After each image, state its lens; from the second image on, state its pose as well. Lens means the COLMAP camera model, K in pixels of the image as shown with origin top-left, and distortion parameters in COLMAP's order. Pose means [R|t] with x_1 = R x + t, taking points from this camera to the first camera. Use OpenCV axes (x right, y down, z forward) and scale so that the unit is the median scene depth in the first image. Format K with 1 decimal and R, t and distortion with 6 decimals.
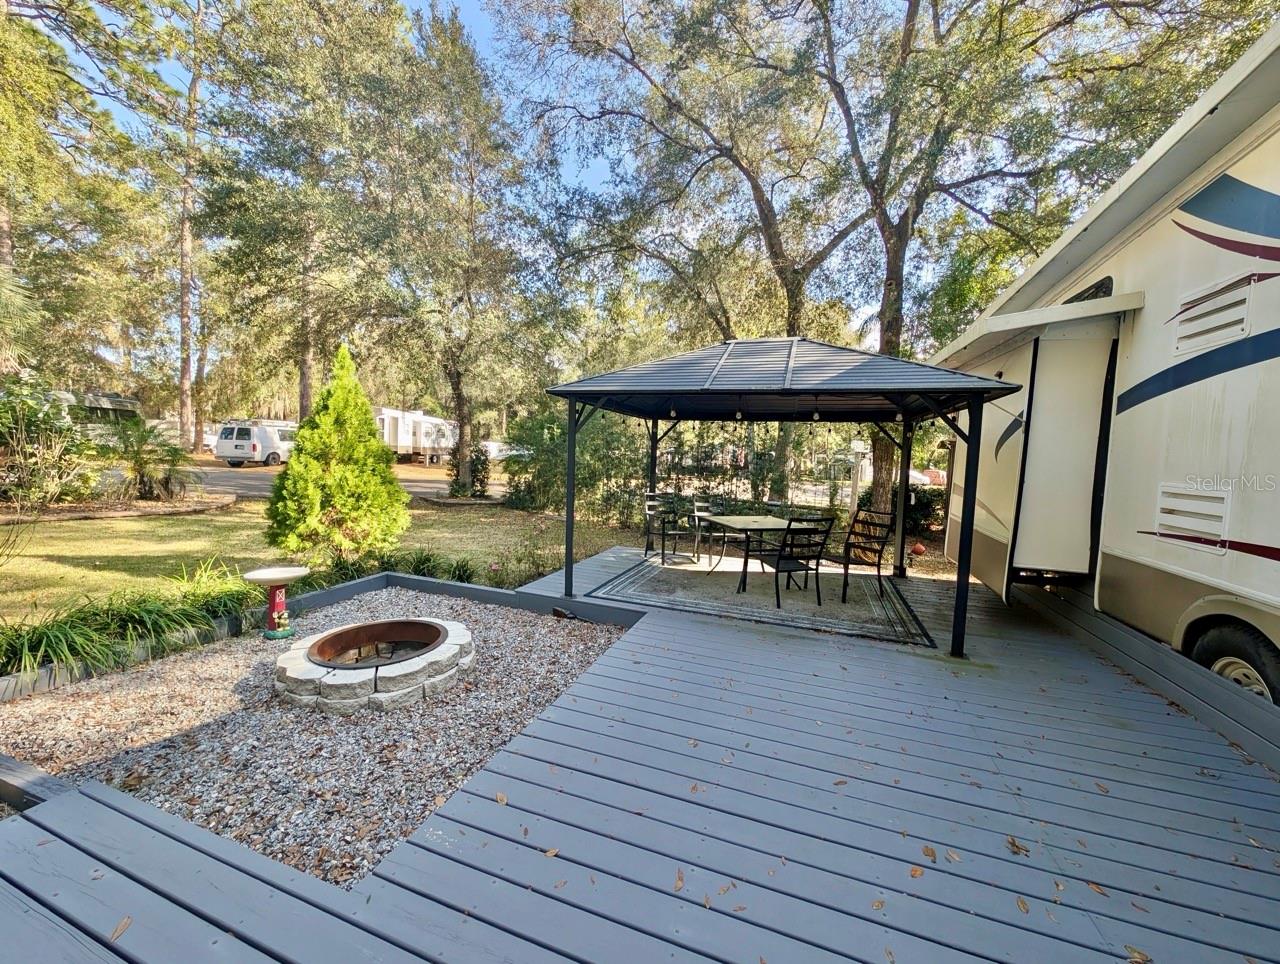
lens RADIAL K [[477.0, 0, 640.0], [0, 477.0, 482.0], [0, 0, 1]] dist [0.017009, -0.006468]
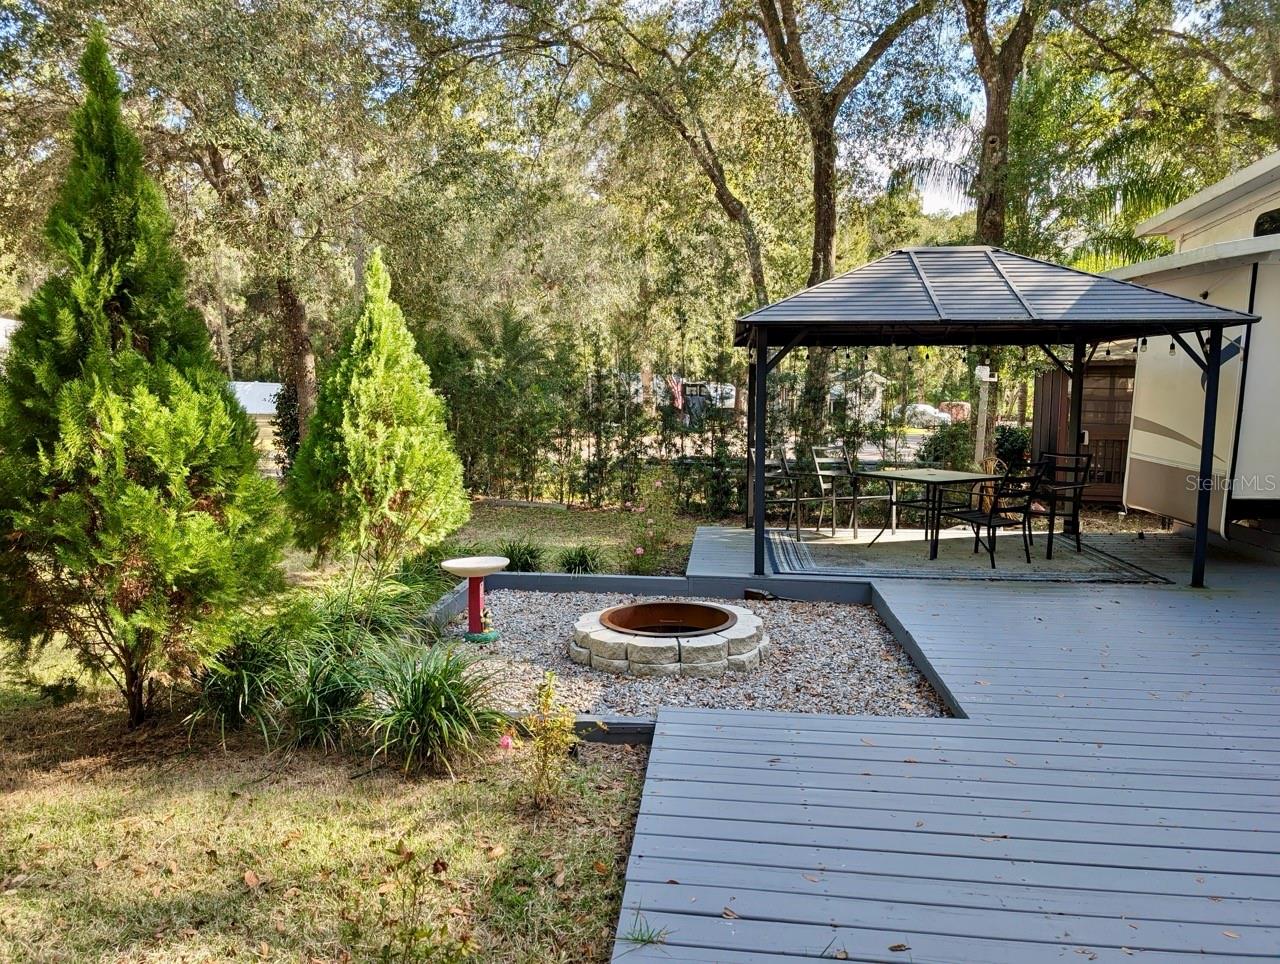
lens RADIAL K [[886.1, 0, 640.0], [0, 886.1, 482.0], [0, 0, 1]] dist [0.002666, 0.000134]
pose [[0.975759, -0.058839, 0.210791, -0.658368], [0.048945, 0.997454, 0.051856, -0.007667], [-0.213306, -0.040281, 0.976155, -0.421717]]
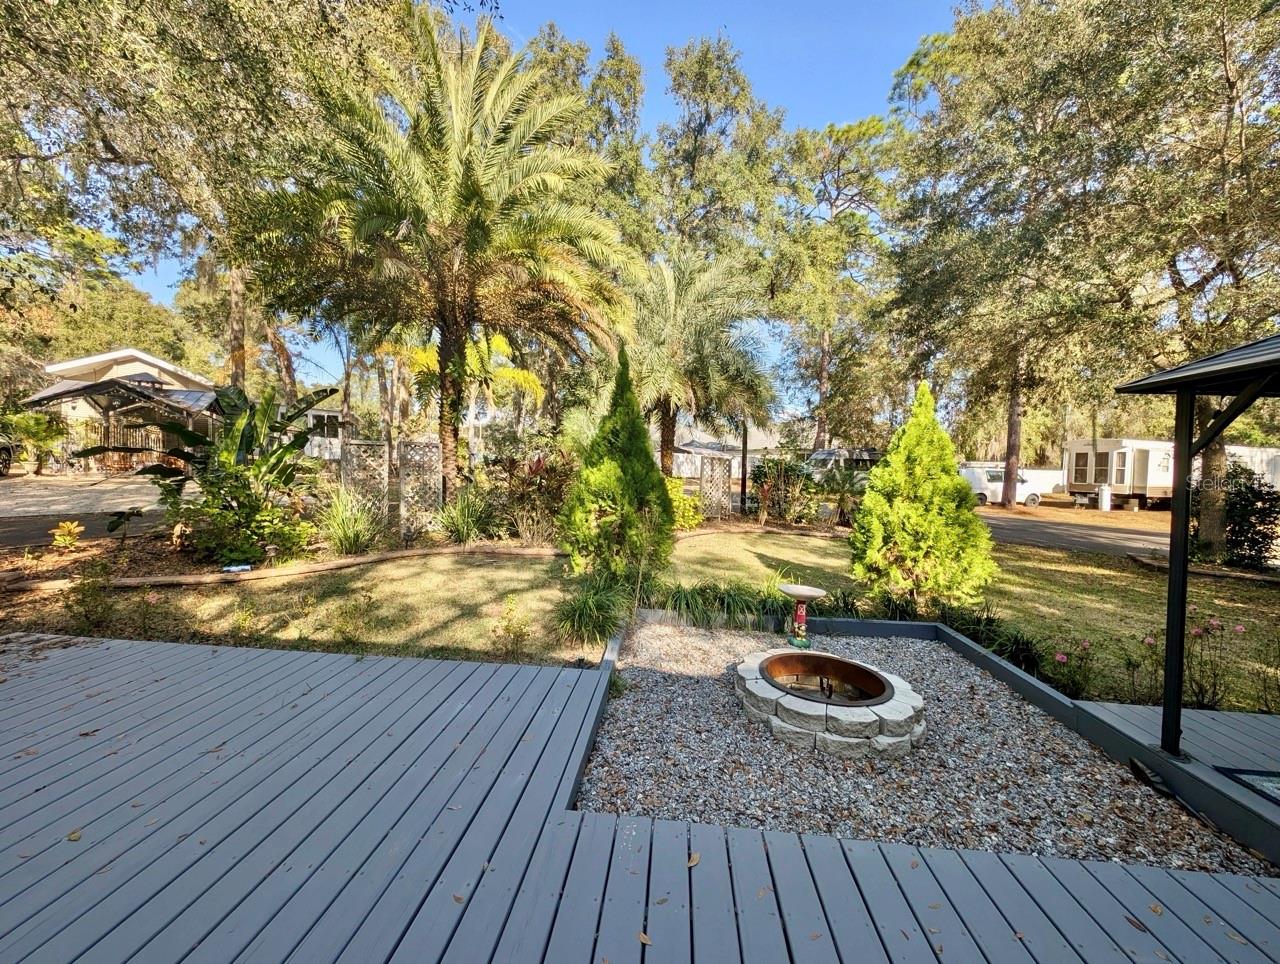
lens RADIAL K [[477.0, 0, 640.0], [0, 477.0, 482.0], [0, 0, 1]] dist [0.017009, -0.006468]
pose [[0.257223, -0.008146, -0.966318, 0.233627], [-0.075301, 0.996755, -0.028447, -0.009590], [0.963414, 0.080082, 0.255775, 0.248081]]
